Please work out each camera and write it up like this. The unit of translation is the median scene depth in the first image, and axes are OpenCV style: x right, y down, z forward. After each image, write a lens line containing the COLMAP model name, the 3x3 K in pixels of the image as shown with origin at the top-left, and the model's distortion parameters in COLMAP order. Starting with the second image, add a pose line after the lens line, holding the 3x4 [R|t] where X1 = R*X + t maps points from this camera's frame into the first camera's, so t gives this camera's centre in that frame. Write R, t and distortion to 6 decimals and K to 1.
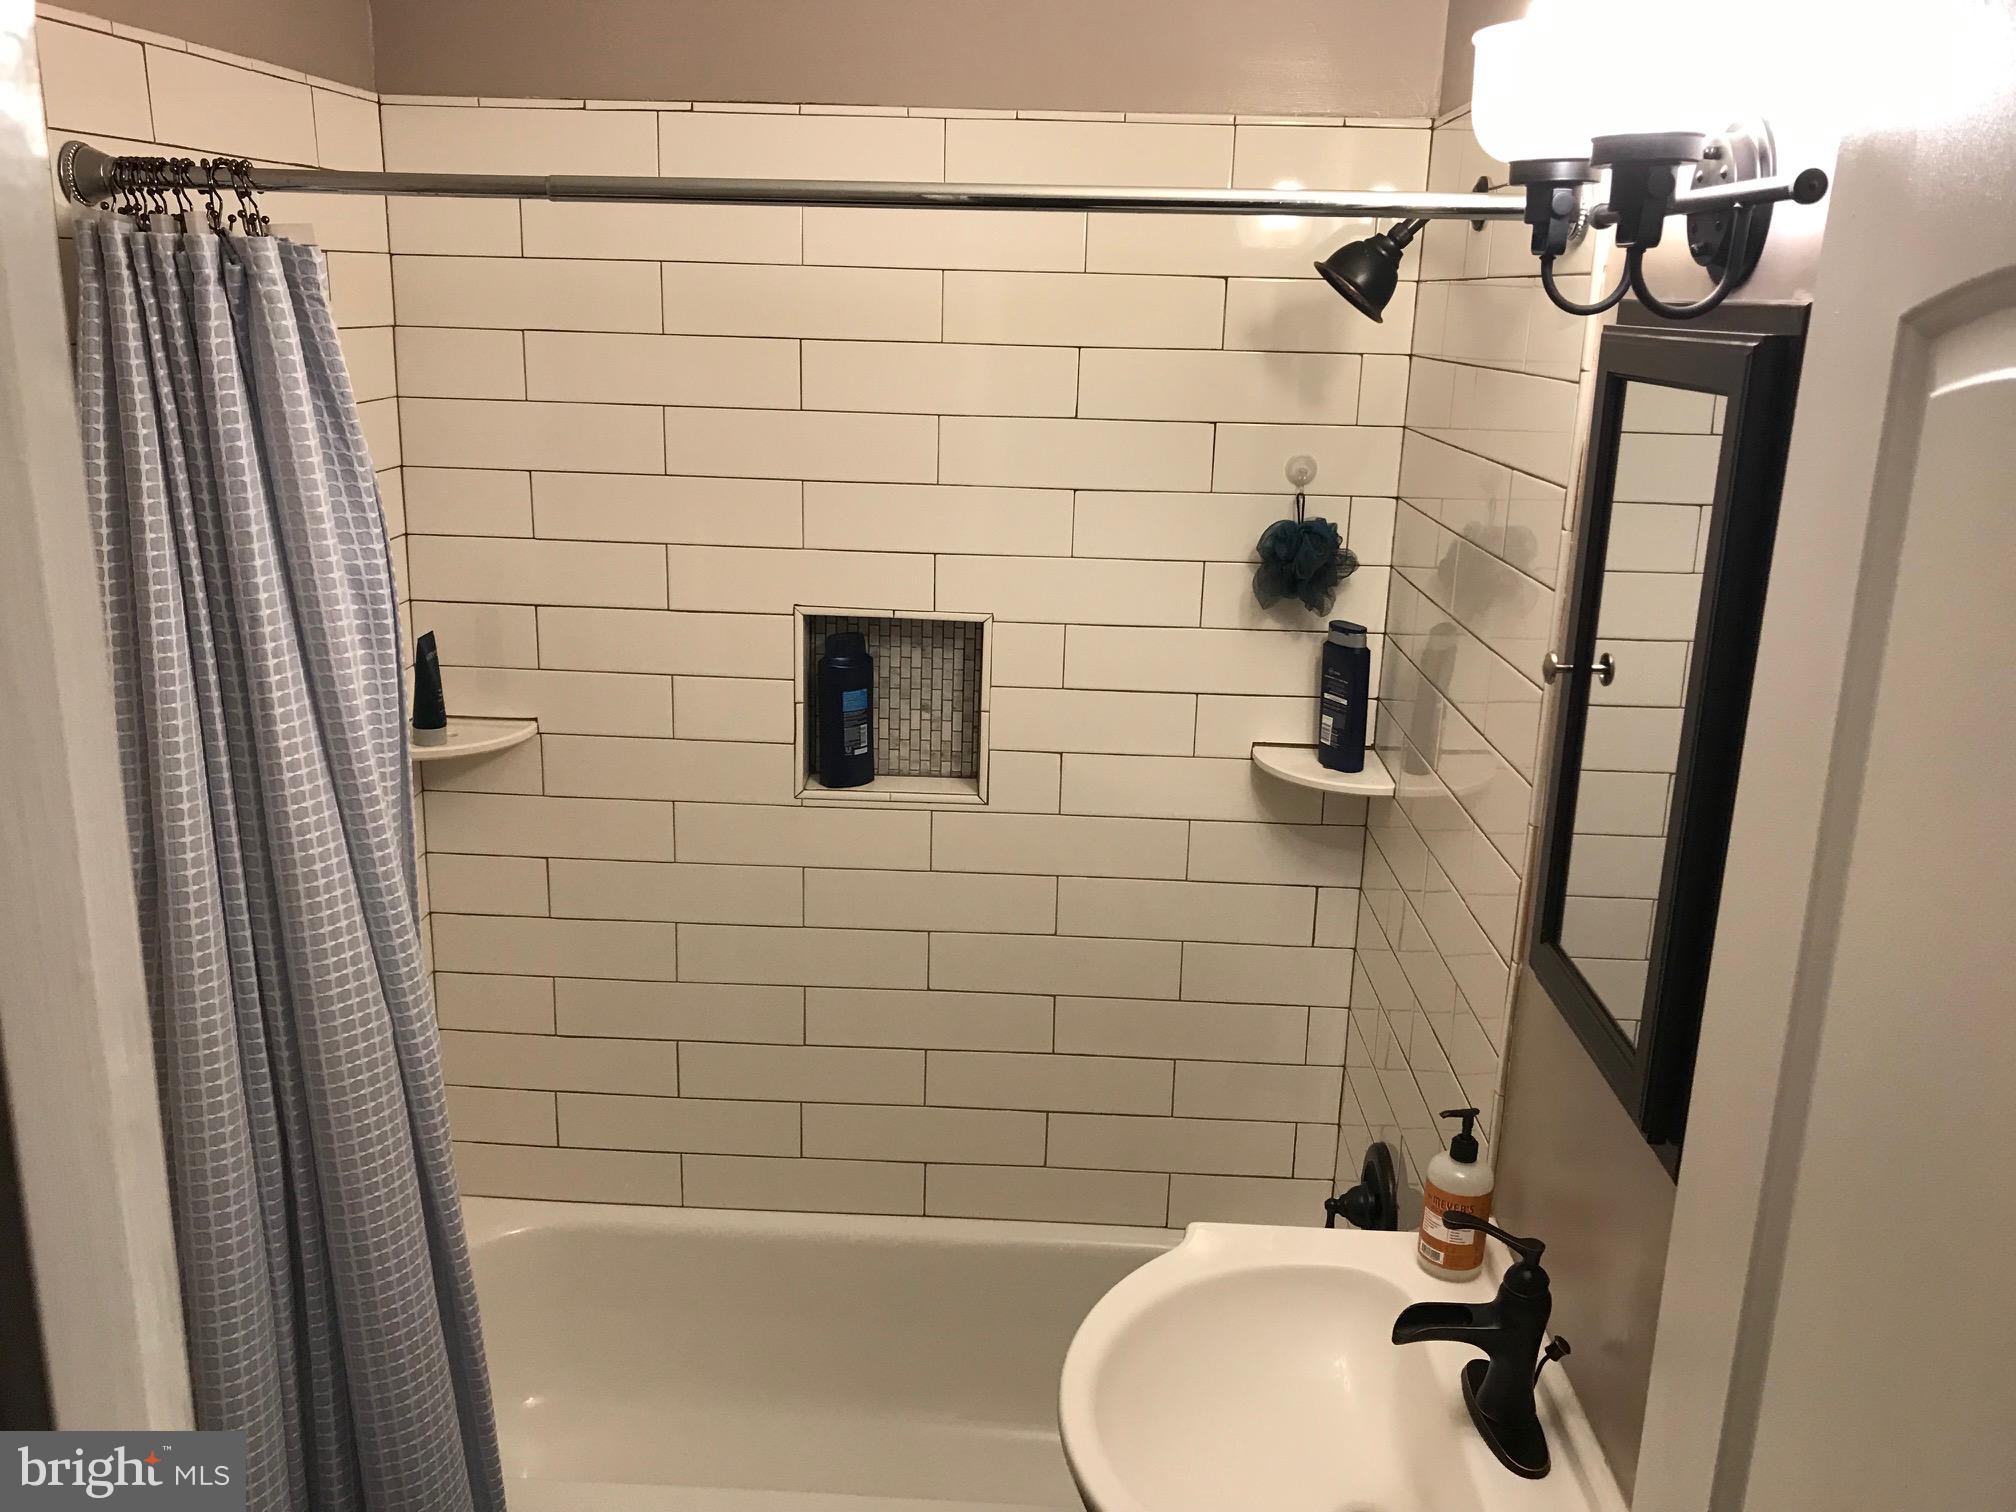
lens RADIAL K [[1647.9, 0, 1009.7], [0, 1647.9, 746.6], [0, 0, 1]] dist [0.059707, -0.102698]
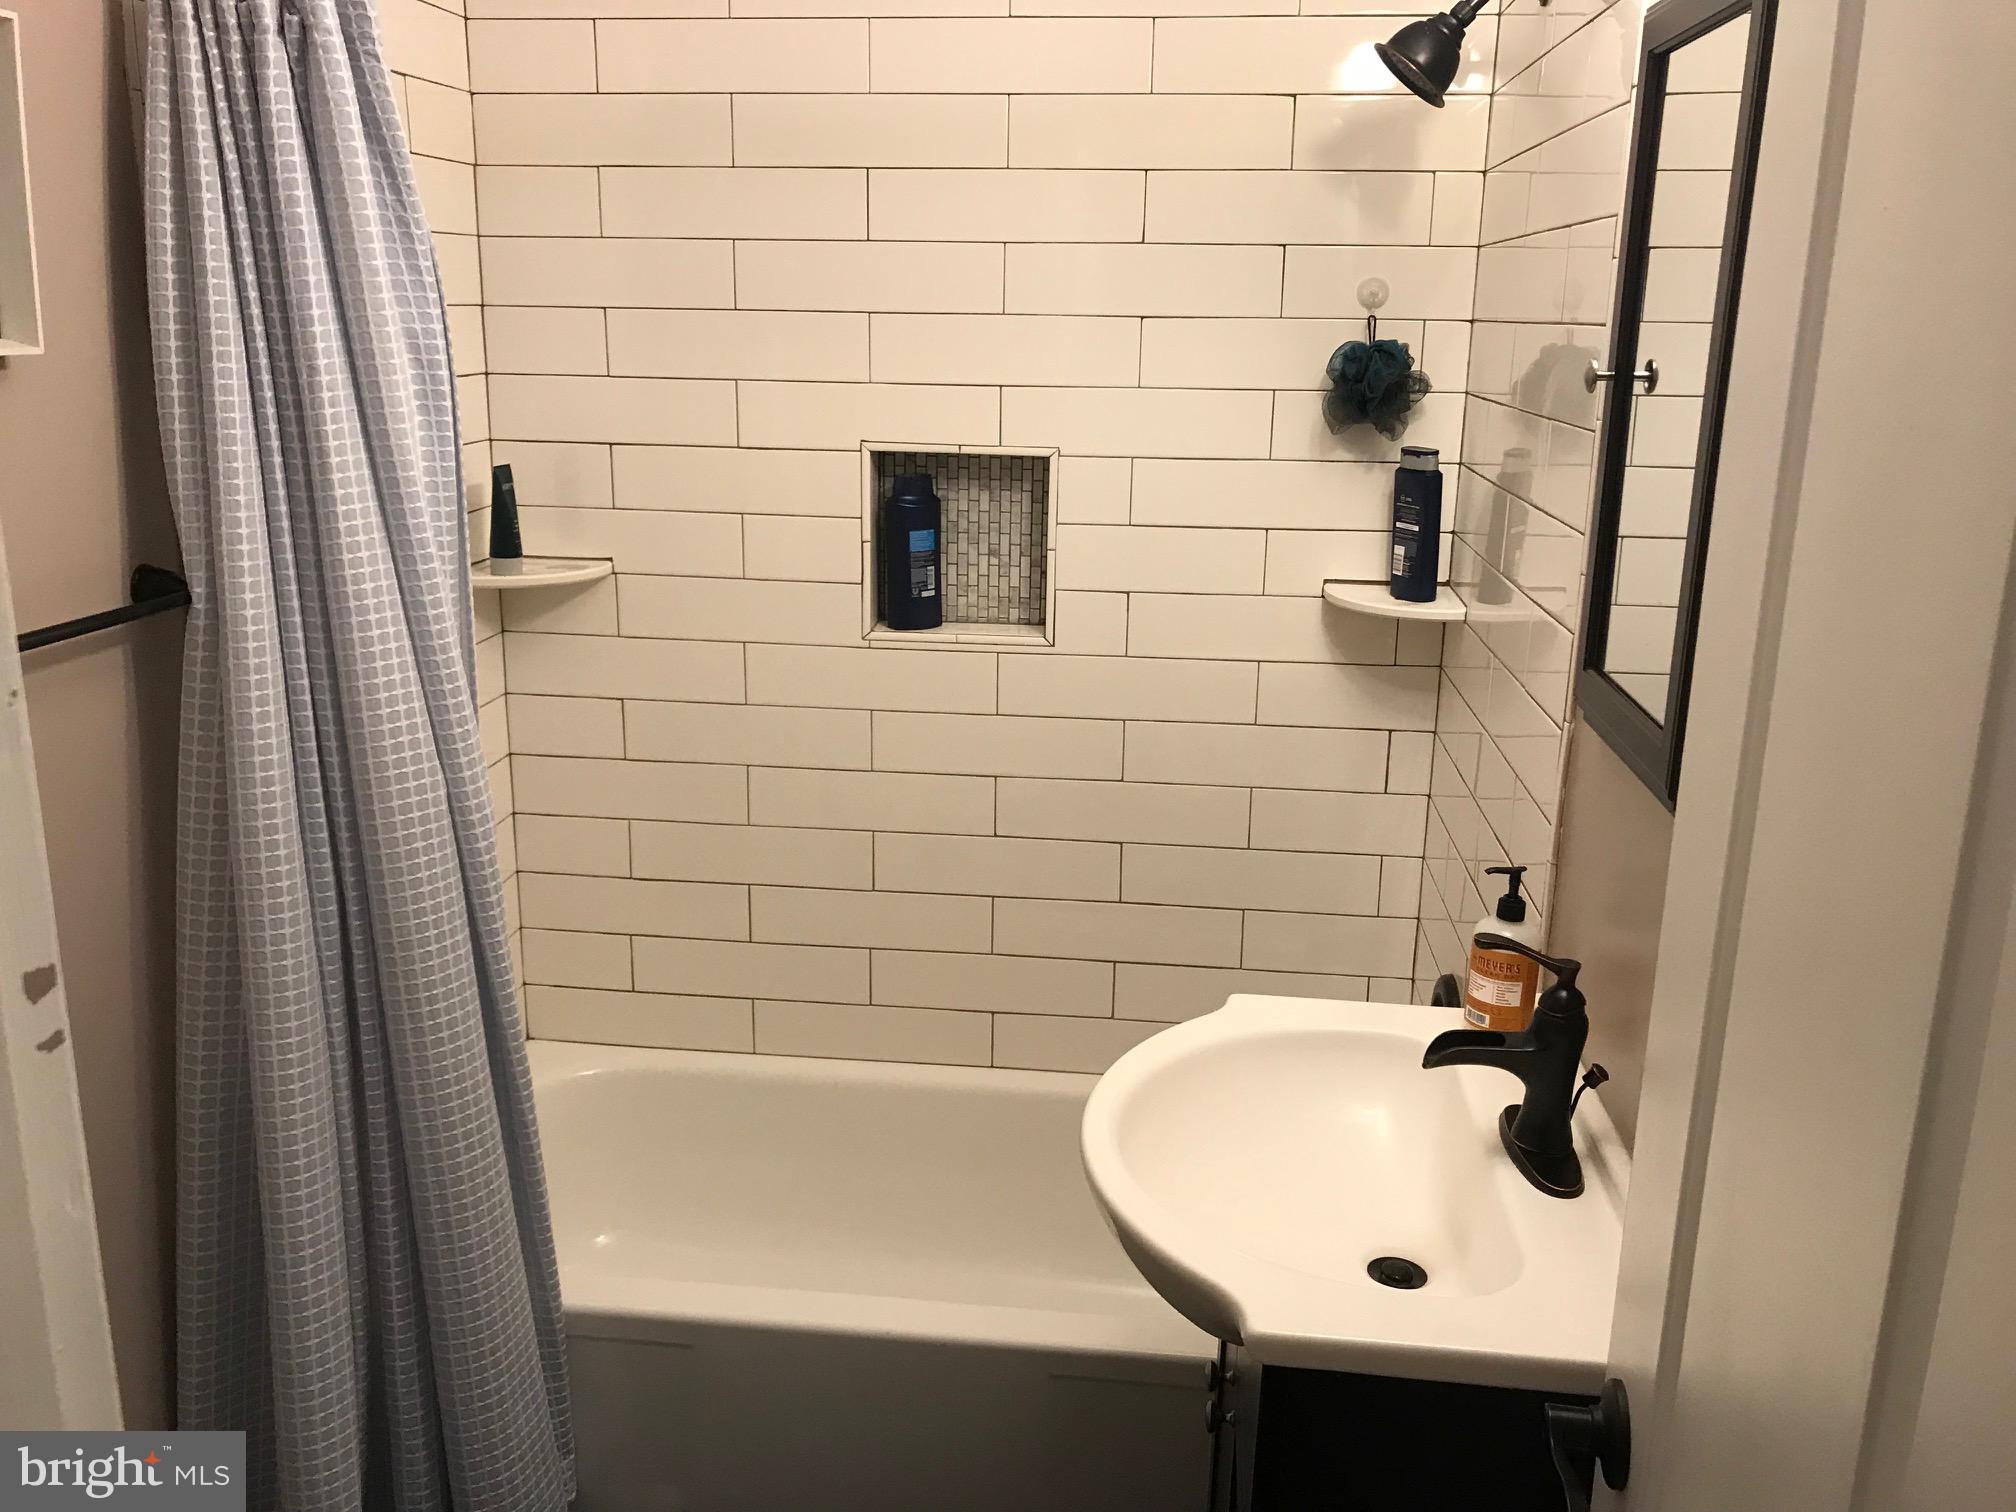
lens RADIAL K [[1659.7, 0, 1006.2], [0, 1659.7, 741.6], [0, 0, 1]] dist [0.056323, -0.051956]
pose [[0.996773, 0.005937, -0.080049, 0.055210], [-0.007171, 0.999860, -0.015134, 0.155806], [0.079948, 0.015659, 0.996676, 0.001115]]
